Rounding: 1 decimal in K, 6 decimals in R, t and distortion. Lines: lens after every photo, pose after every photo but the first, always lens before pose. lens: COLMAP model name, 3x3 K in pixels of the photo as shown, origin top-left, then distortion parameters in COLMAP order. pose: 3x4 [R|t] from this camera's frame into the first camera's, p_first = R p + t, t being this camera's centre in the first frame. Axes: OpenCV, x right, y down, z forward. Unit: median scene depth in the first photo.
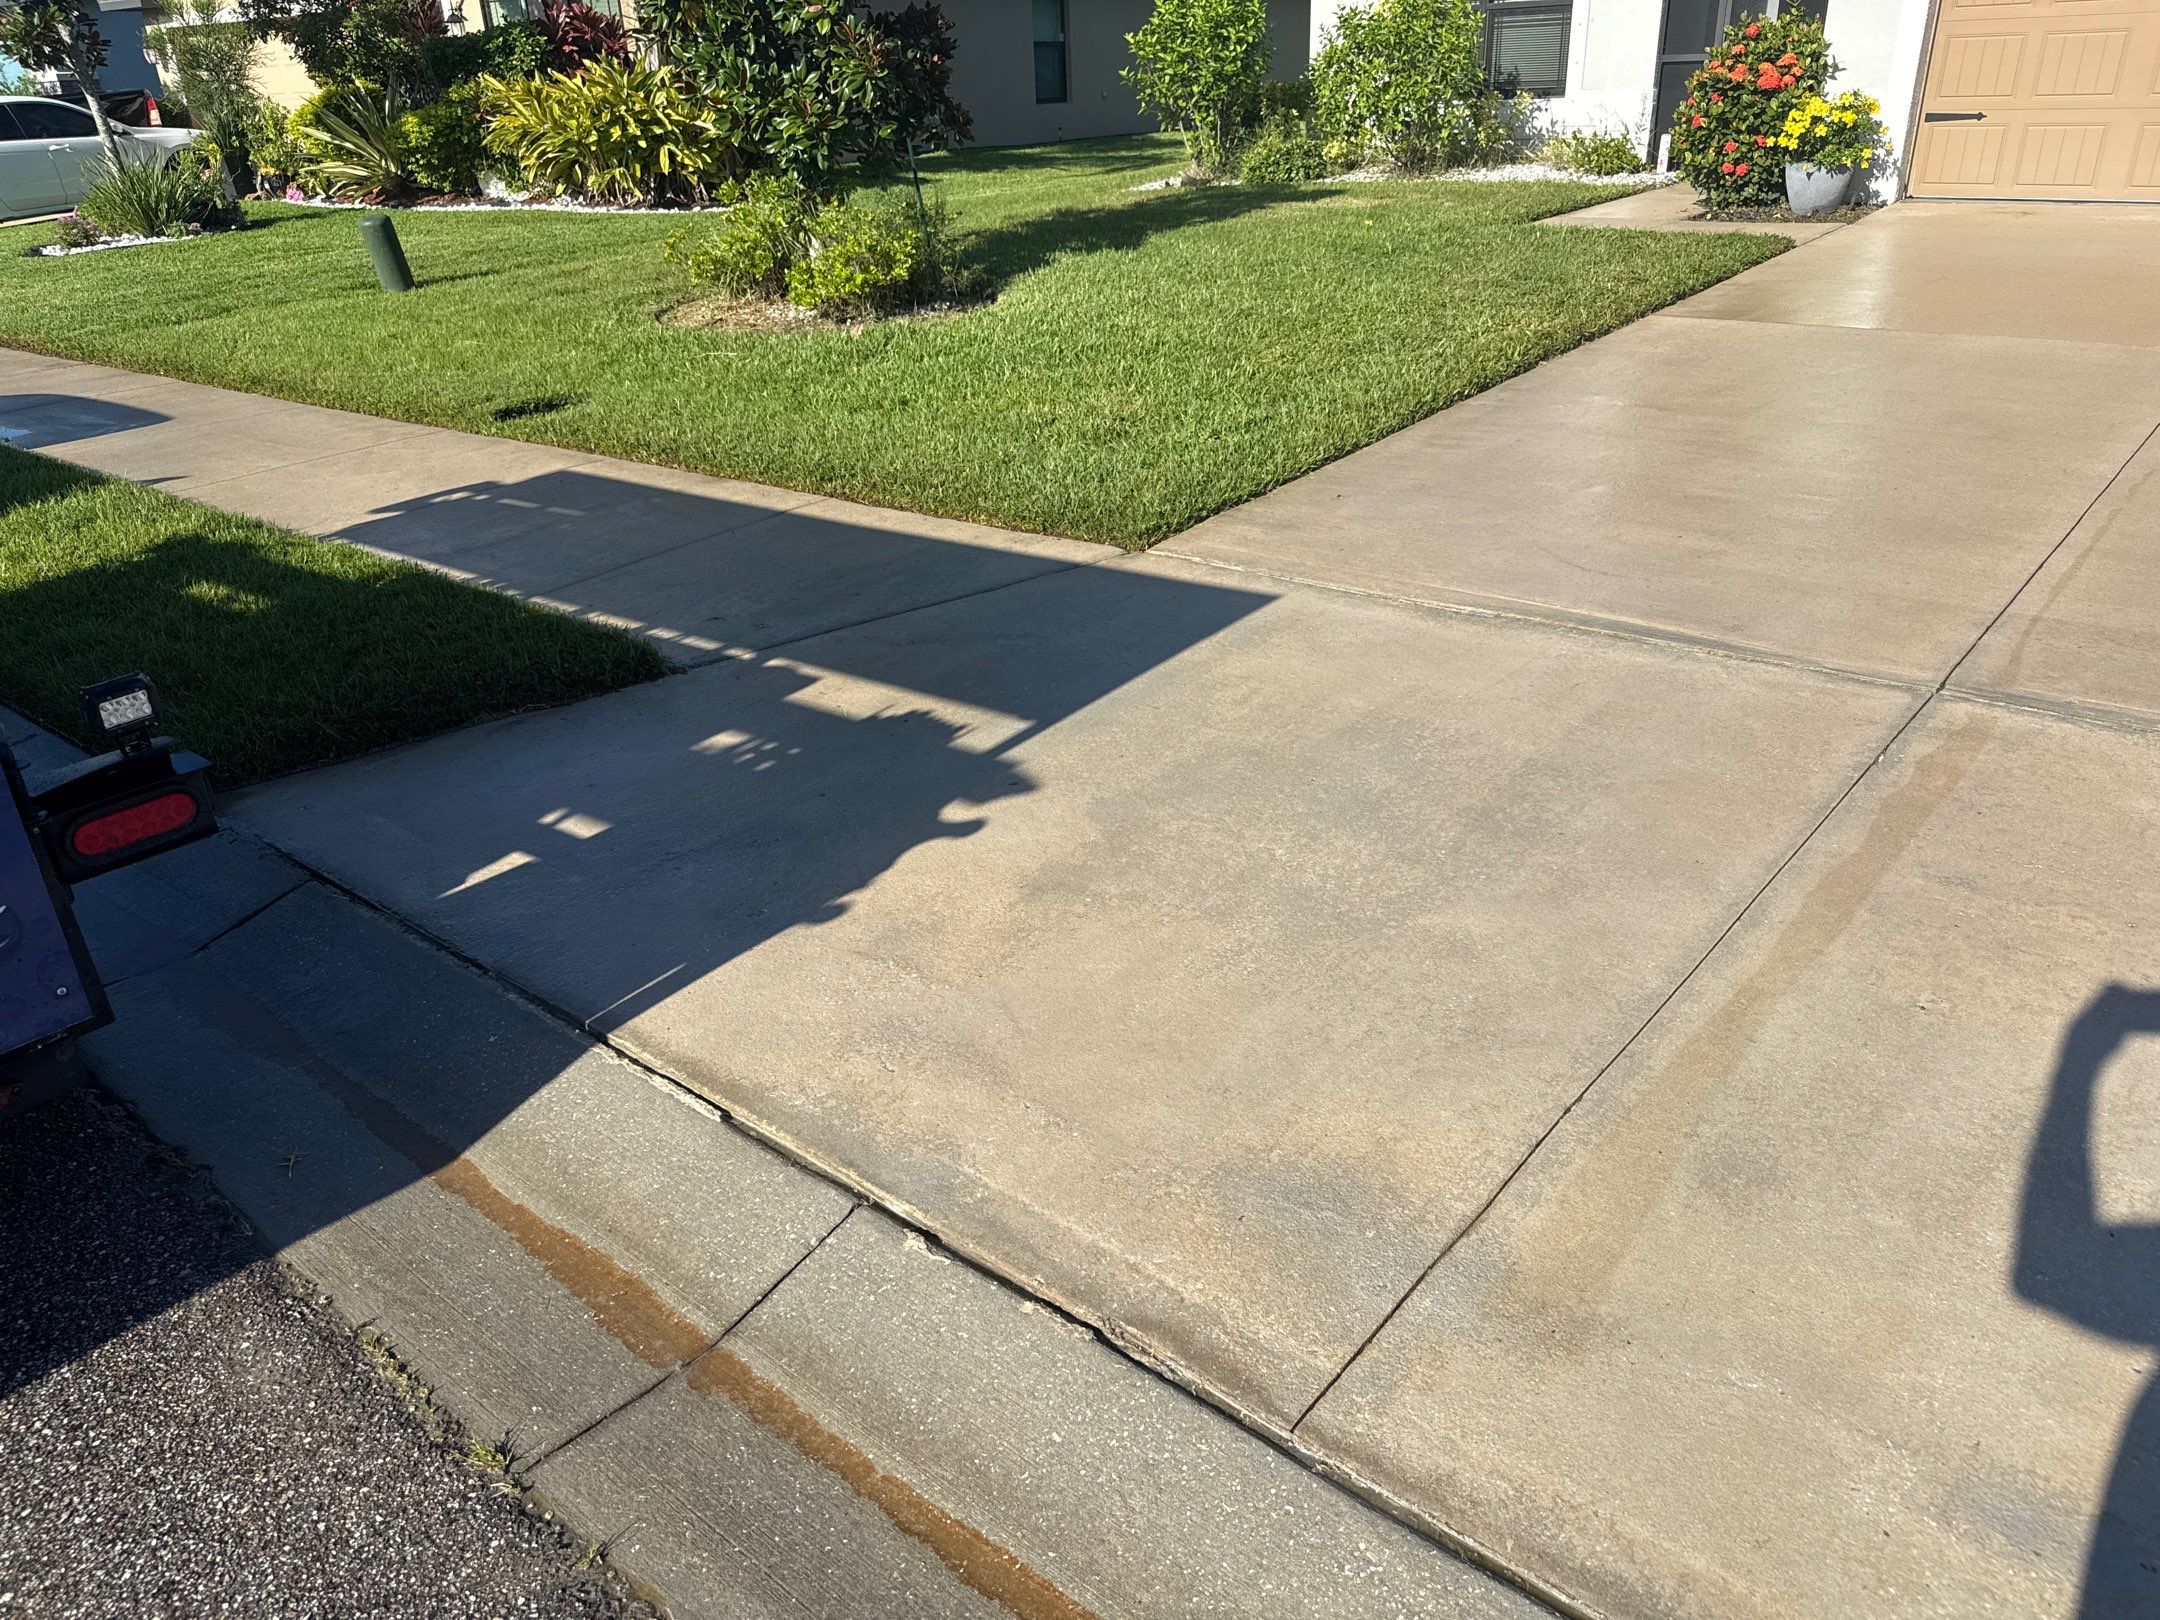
lens RADIAL K [[1525.3, 0, 1094.4], [0, 1525.3, 811.1], [0, 0, 1]] dist [0.031183, -0.038335]
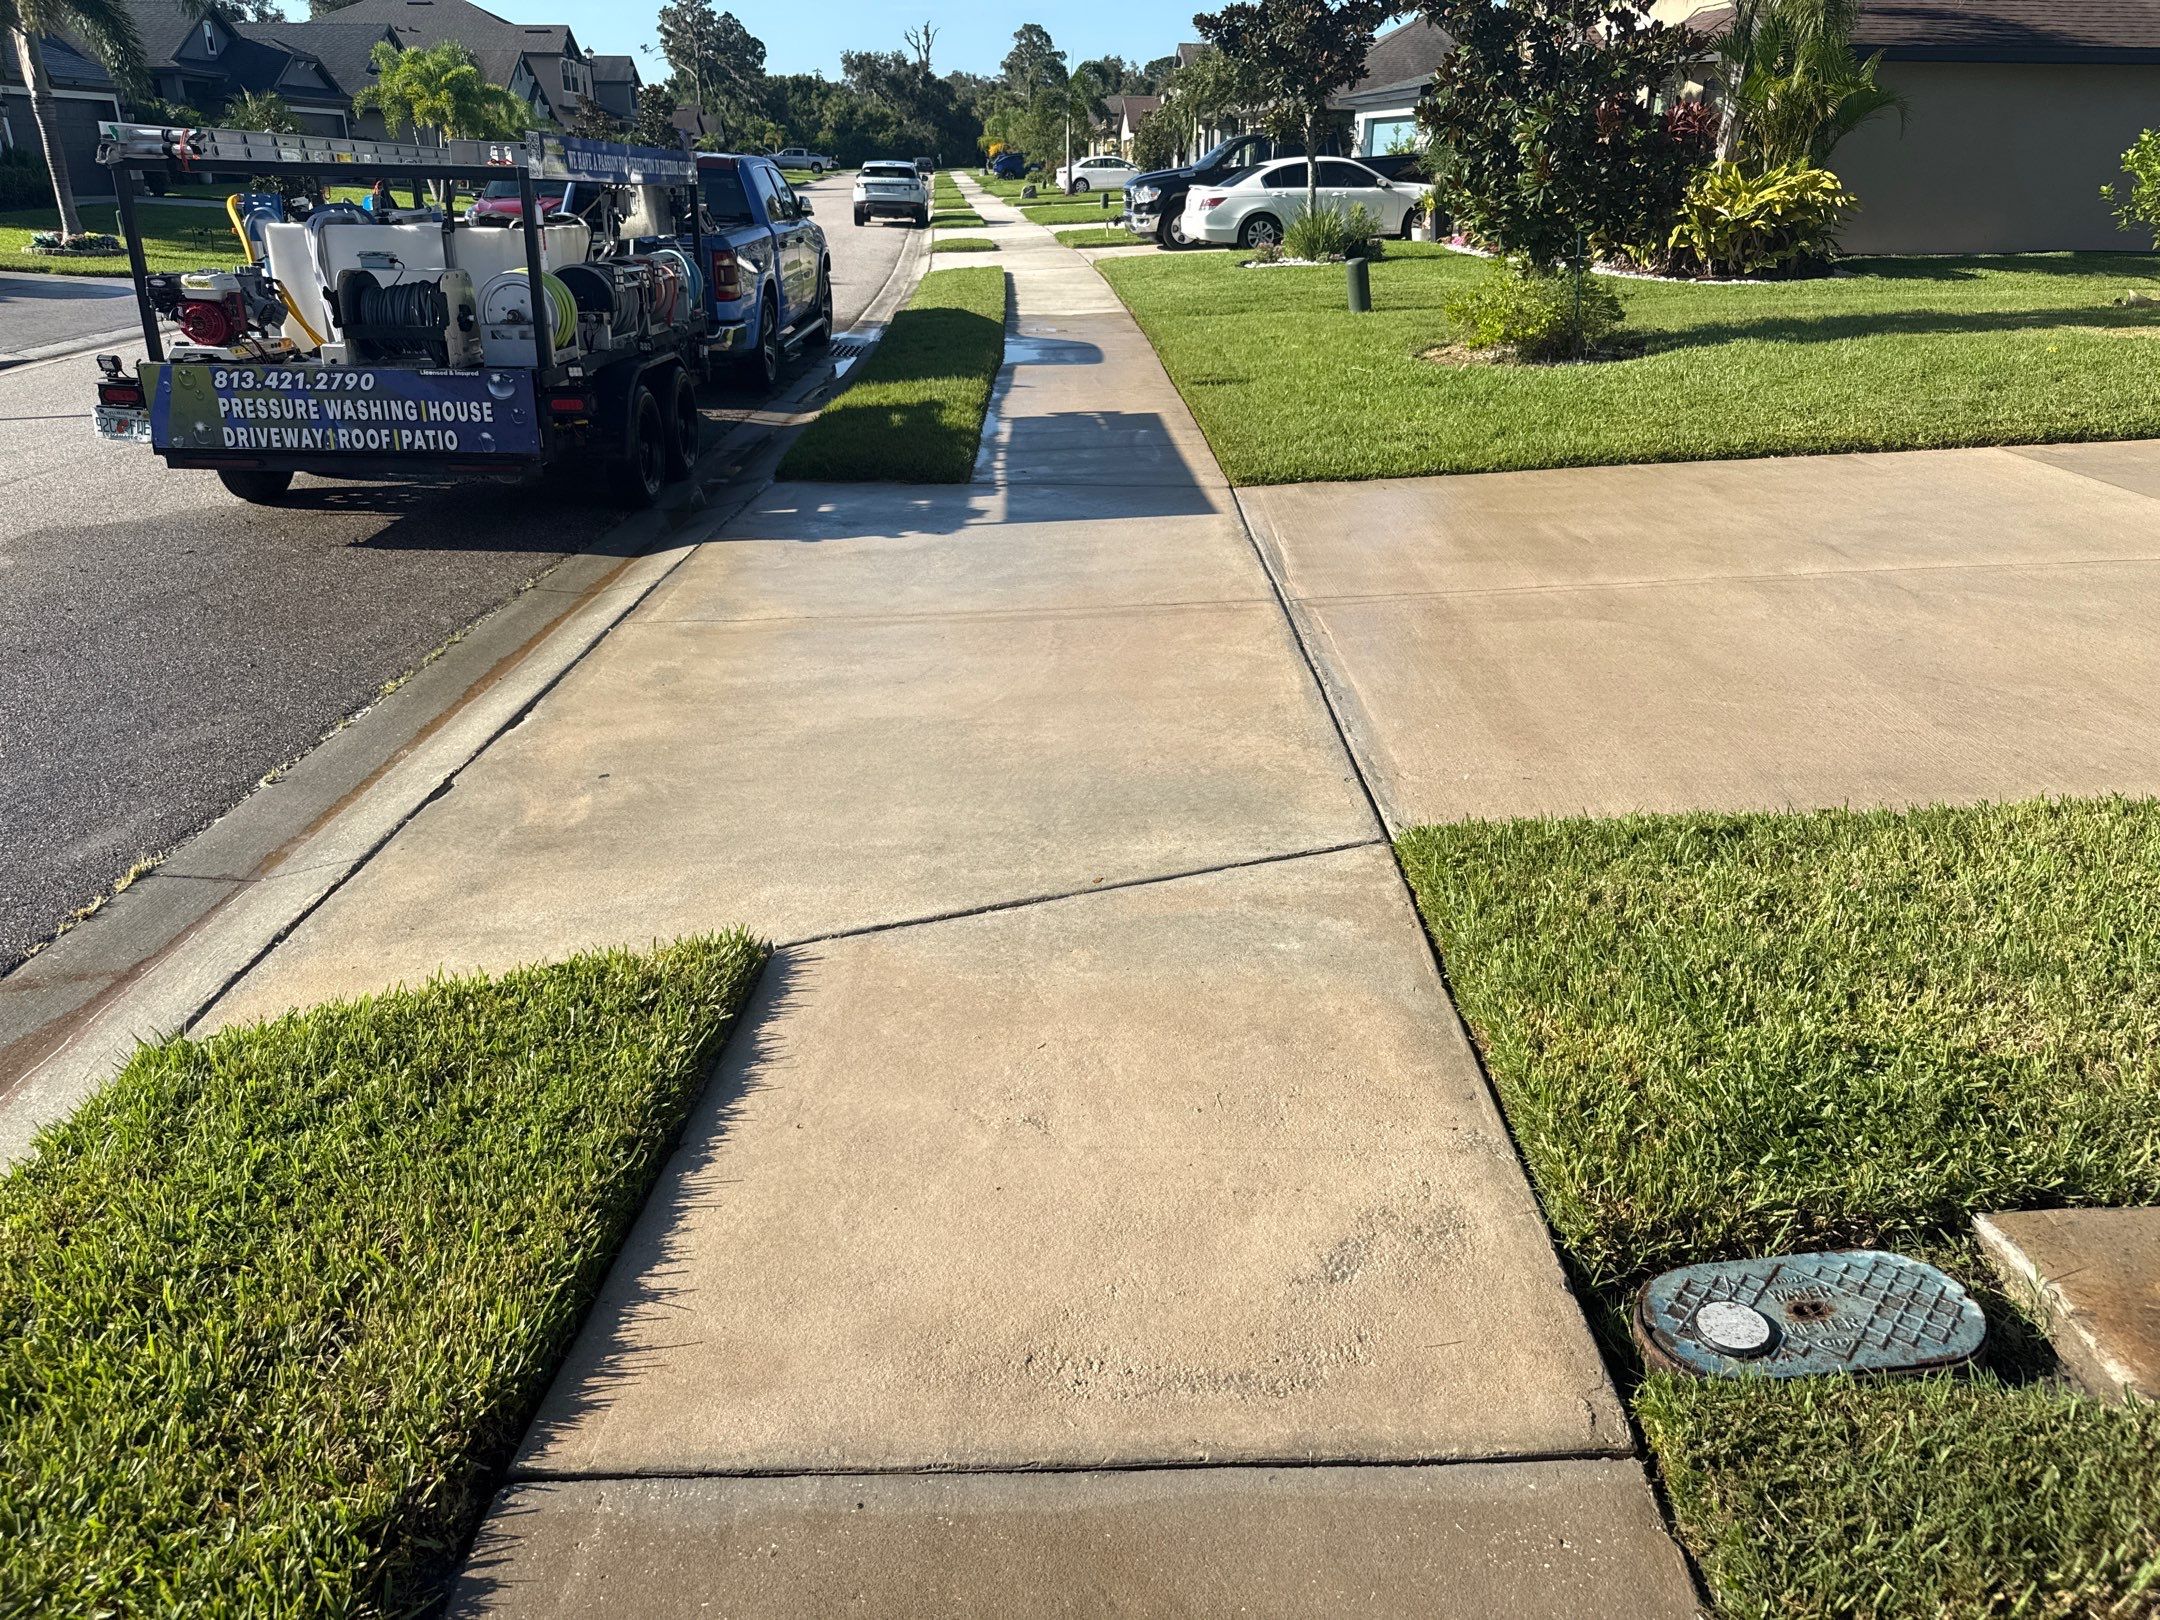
lens RADIAL K [[1525.3, 0, 1095.1], [0, 1525.3, 836.5], [0, 0, 1]] dist [0.031183, -0.038335]
pose [[0.643298, 0.345855, -0.683046, 0.603173], [-0.356756, 0.924787, 0.132263, 0.005779], [0.677416, 0.158596, 0.718300, -0.109132]]
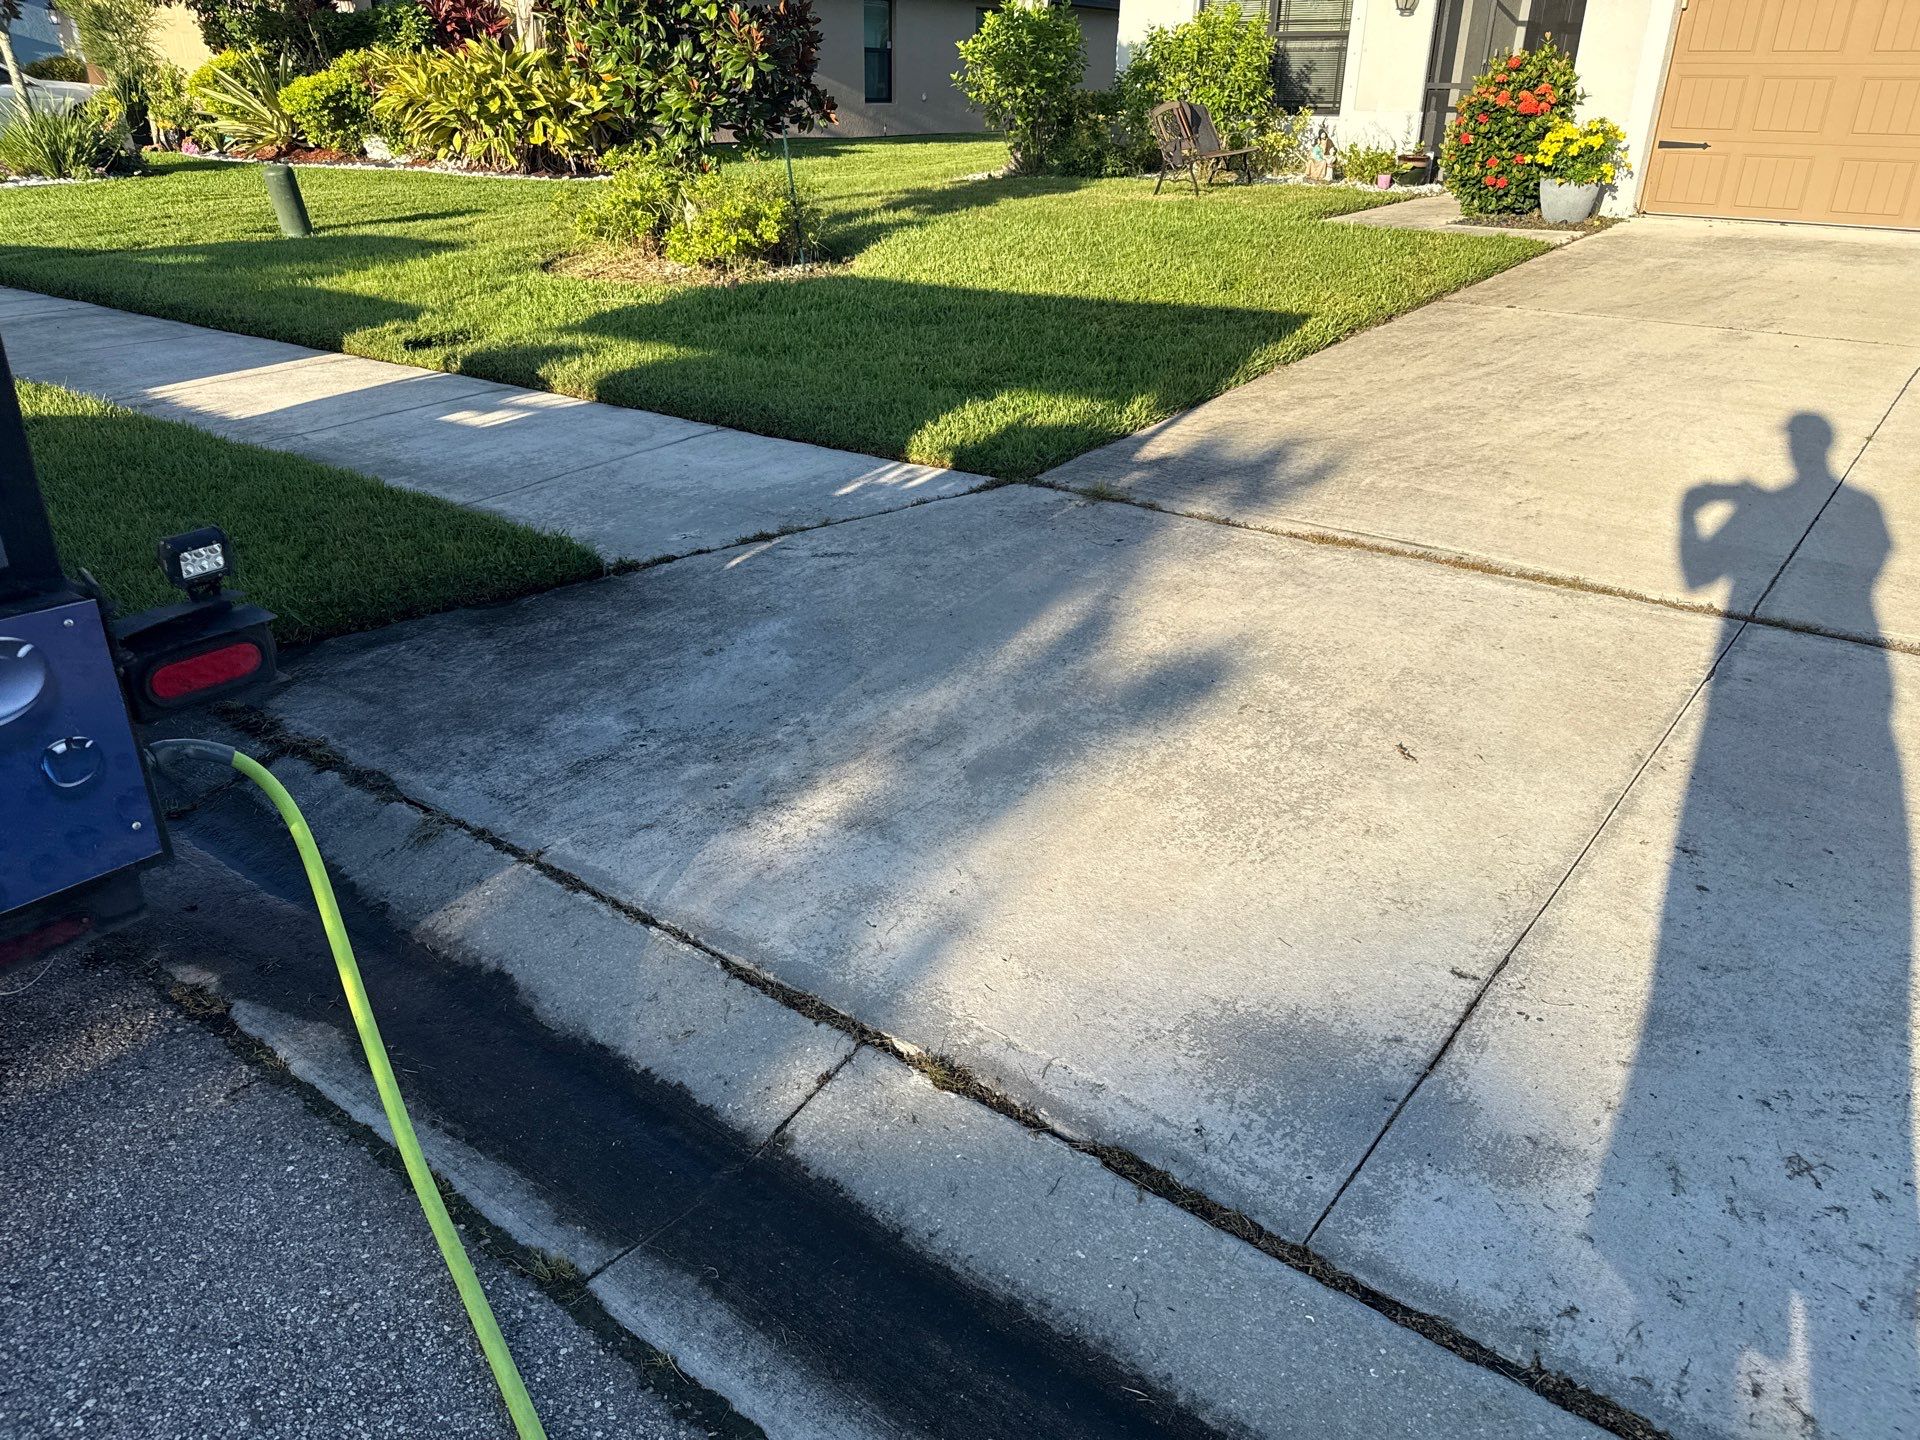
lens RADIAL K [[1355.8, 0, 956.0], [0, 1355.8, 717.1], [0, 0, 1]] dist [0.031183, -0.038335]
pose [[0.998110, 0.025852, 0.055749, -0.034774], [-0.025039, 0.999571, -0.015220, 0.009052], [-0.056118, 0.013795, 0.998329, 0.007594]]
